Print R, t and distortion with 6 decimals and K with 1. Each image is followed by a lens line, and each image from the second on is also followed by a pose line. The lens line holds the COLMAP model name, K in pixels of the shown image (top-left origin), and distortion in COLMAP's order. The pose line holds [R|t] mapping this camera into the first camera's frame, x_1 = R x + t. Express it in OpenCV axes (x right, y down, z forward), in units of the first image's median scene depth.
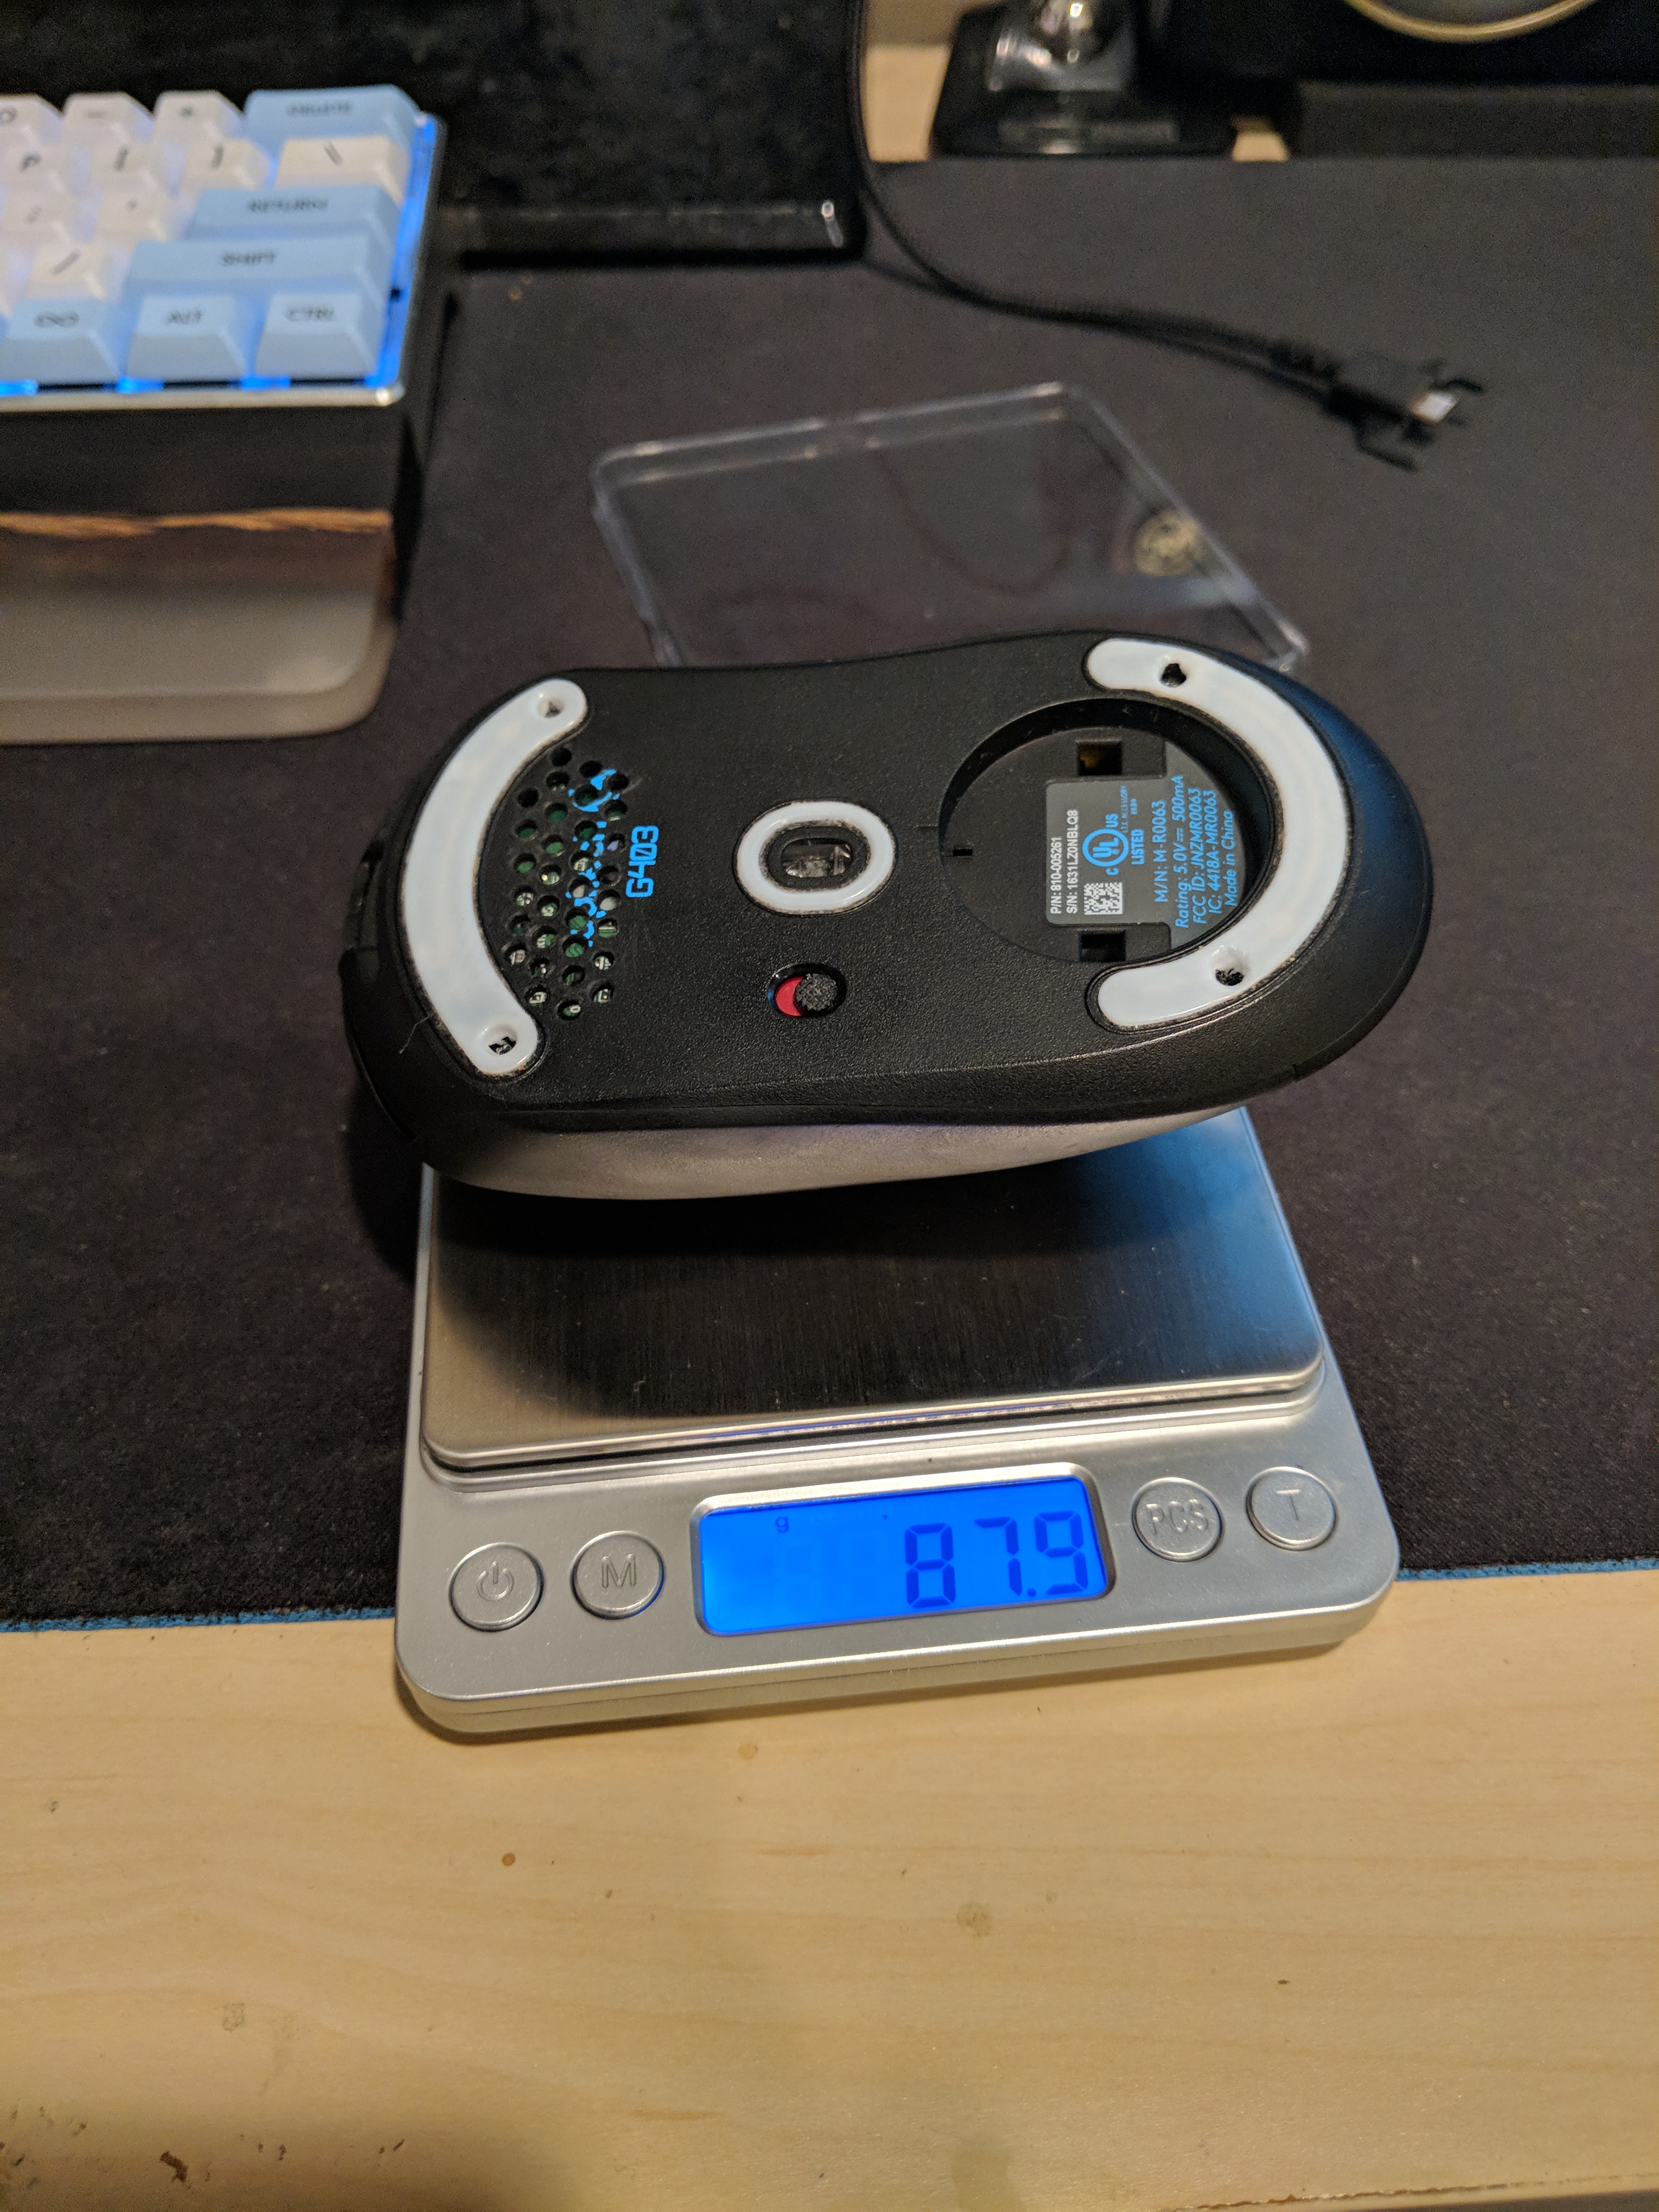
lens RADIAL K [[1840.0, 0, 867.7], [0, 1840.0, 1113.3], [0, 0, 1]] dist [0.052614, -0.003746]
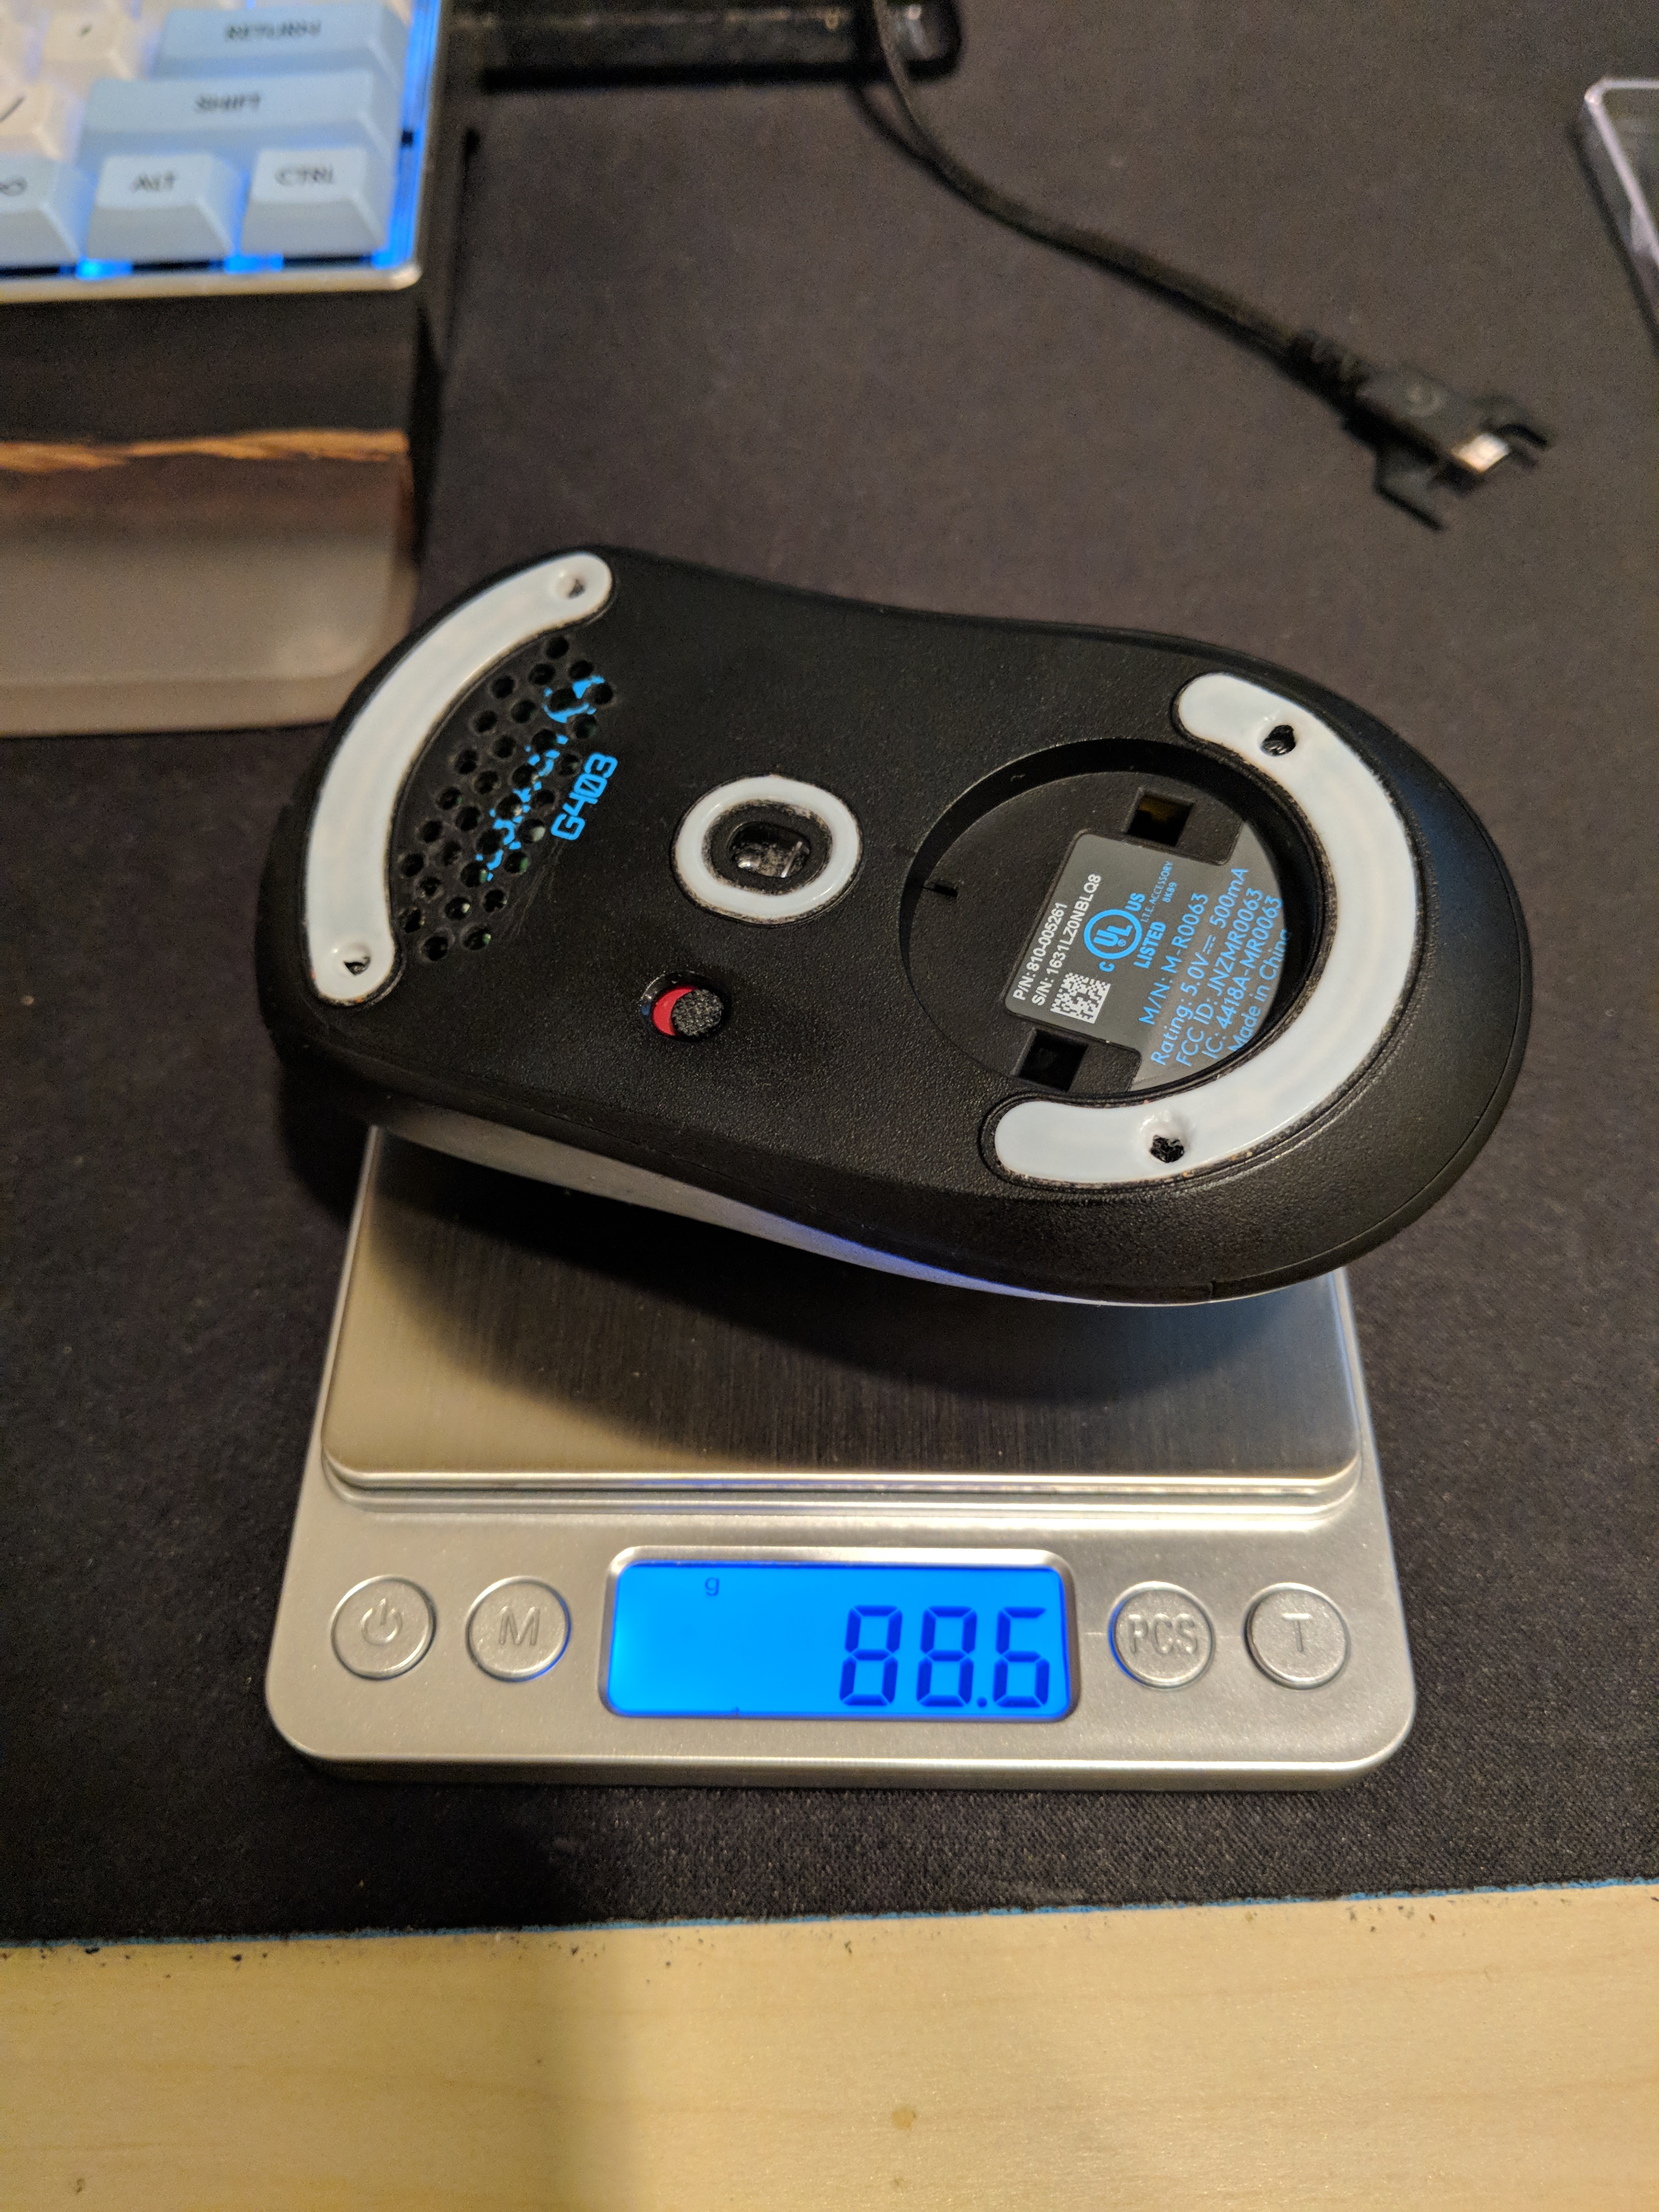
lens RADIAL K [[1840.0, 0, 867.7], [0, 1840.0, 1113.3], [0, 0, 1]] dist [0.052614, -0.003746]
pose [[0.930499, 0.300709, -0.209157, 0.220145], [-0.277823, 0.951515, 0.132034, -0.145982], [0.238720, -0.064749, 0.968928, 0.198381]]
